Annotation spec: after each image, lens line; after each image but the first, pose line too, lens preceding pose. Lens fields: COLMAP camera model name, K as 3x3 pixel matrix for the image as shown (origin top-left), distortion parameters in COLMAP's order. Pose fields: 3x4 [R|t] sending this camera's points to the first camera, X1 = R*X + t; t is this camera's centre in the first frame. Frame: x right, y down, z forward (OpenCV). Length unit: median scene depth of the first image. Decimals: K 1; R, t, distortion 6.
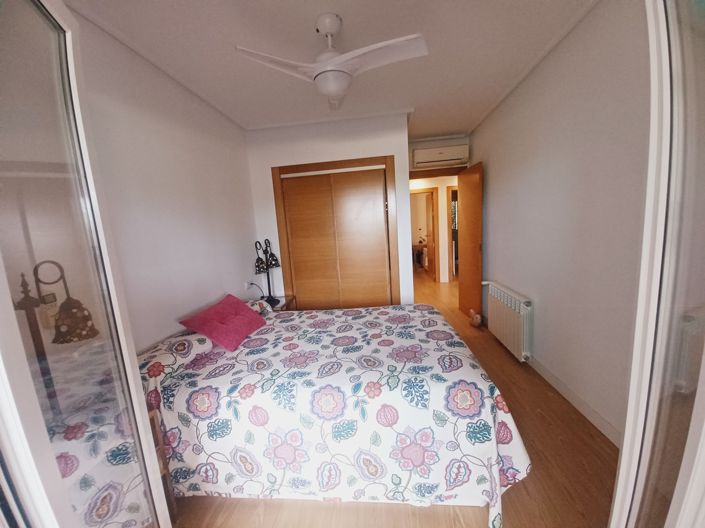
lens RADIAL K [[281.7, 0, 352.6], [0, 281.7, 267.7], [0, 0, 1]] dist [-0.003633, -0.008099]
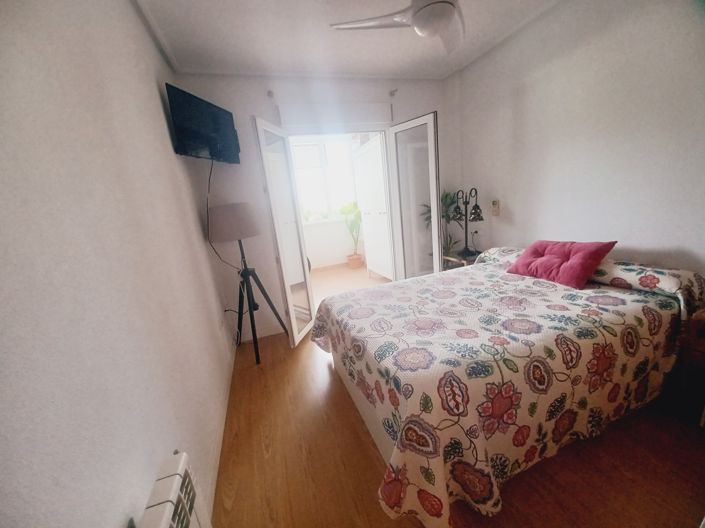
lens RADIAL K [[281.7, 0, 352.1], [0, 281.7, 265.8], [0, 0, 1]] dist [-0.003633, -0.008099]
pose [[-0.892062, 0.260871, -0.369014, 0.574728], [0.115635, 0.921141, 0.371654, -0.243613], [0.436868, 0.288868, -0.851881, 1.551141]]
